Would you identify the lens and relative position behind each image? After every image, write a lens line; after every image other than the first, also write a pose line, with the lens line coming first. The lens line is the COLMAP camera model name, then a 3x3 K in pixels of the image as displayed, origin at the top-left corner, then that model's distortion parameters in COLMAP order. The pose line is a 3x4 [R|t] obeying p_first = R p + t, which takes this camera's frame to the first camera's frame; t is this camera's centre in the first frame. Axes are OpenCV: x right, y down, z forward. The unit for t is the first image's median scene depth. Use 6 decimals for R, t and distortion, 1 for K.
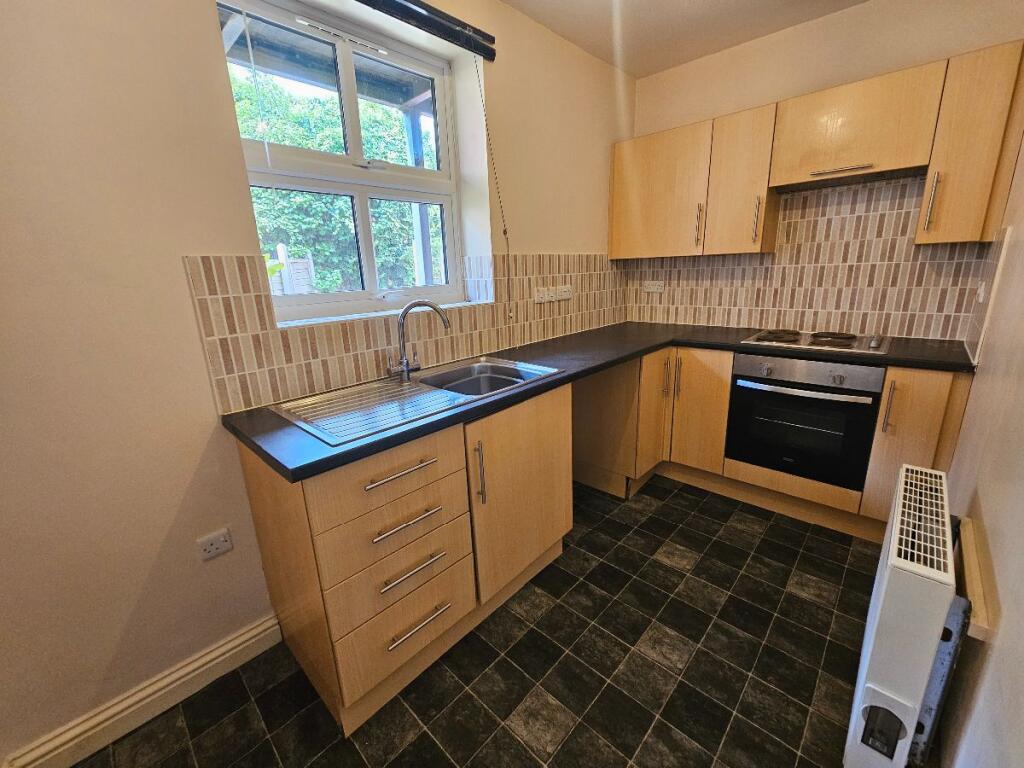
lens RADIAL K [[418.4, 0, 510.4], [0, 418.4, 381.5], [0, 0, 1]] dist [0.008893, -0.000411]
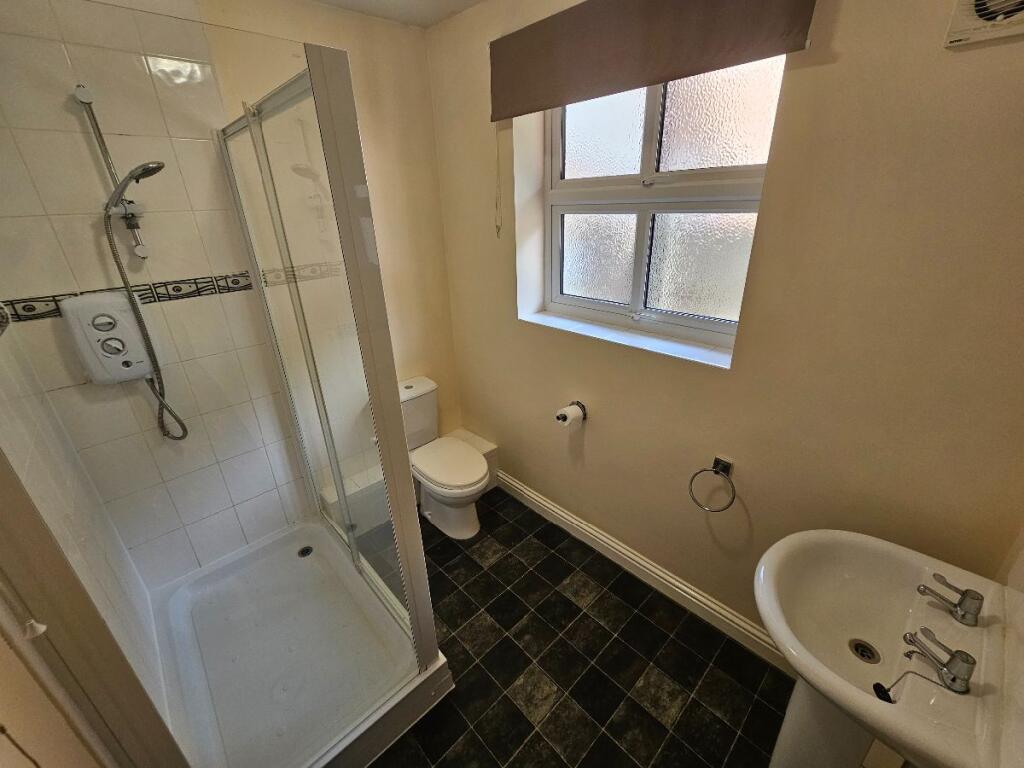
lens RADIAL K [[418.4, 0, 509.4], [0, 418.4, 384.6], [0, 0, 1]] dist [0.008893, -0.000411]
pose [[0.056383, -0.359926, 0.931276, -0.320844], [0.282257, 0.900455, 0.330925, -0.412898], [-0.957681, 0.244200, 0.152362, 0.660777]]
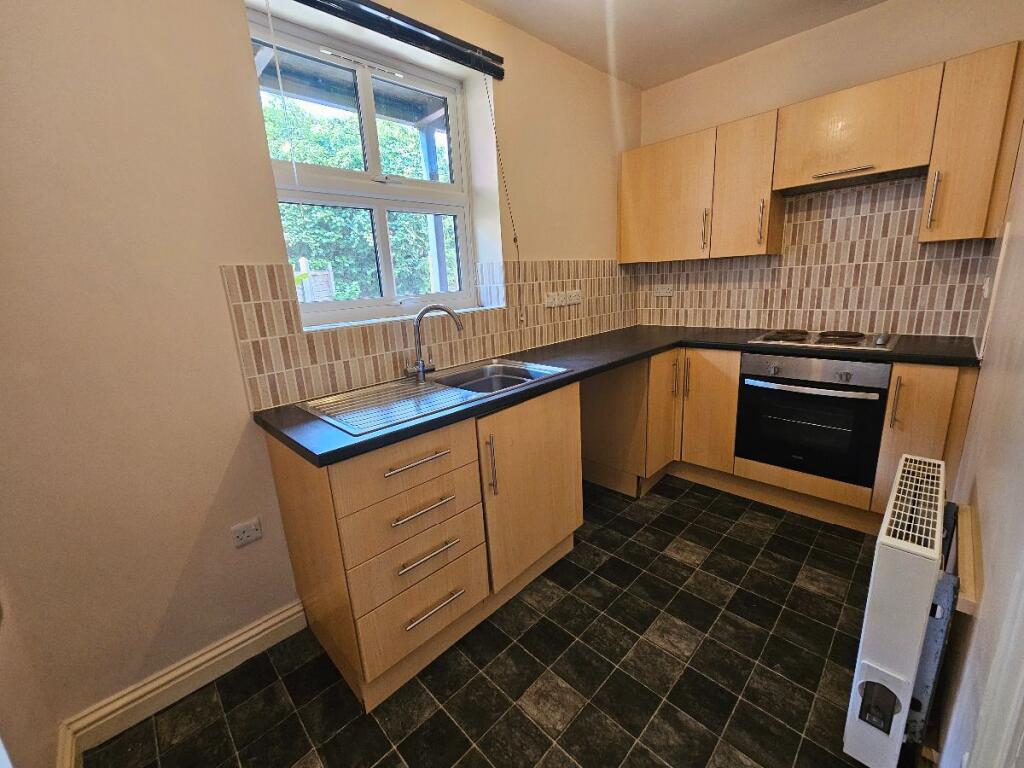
lens RADIAL K [[418.4, 0, 511.5], [0, 418.4, 382.4], [0, 0, 1]] dist [0.008893, -0.000411]
pose [[0.999306, -0.009893, -0.035912, 0.015441], [0.009161, 0.999748, -0.020474, 0.027074], [0.036105, 0.020131, 0.999145, -0.049842]]
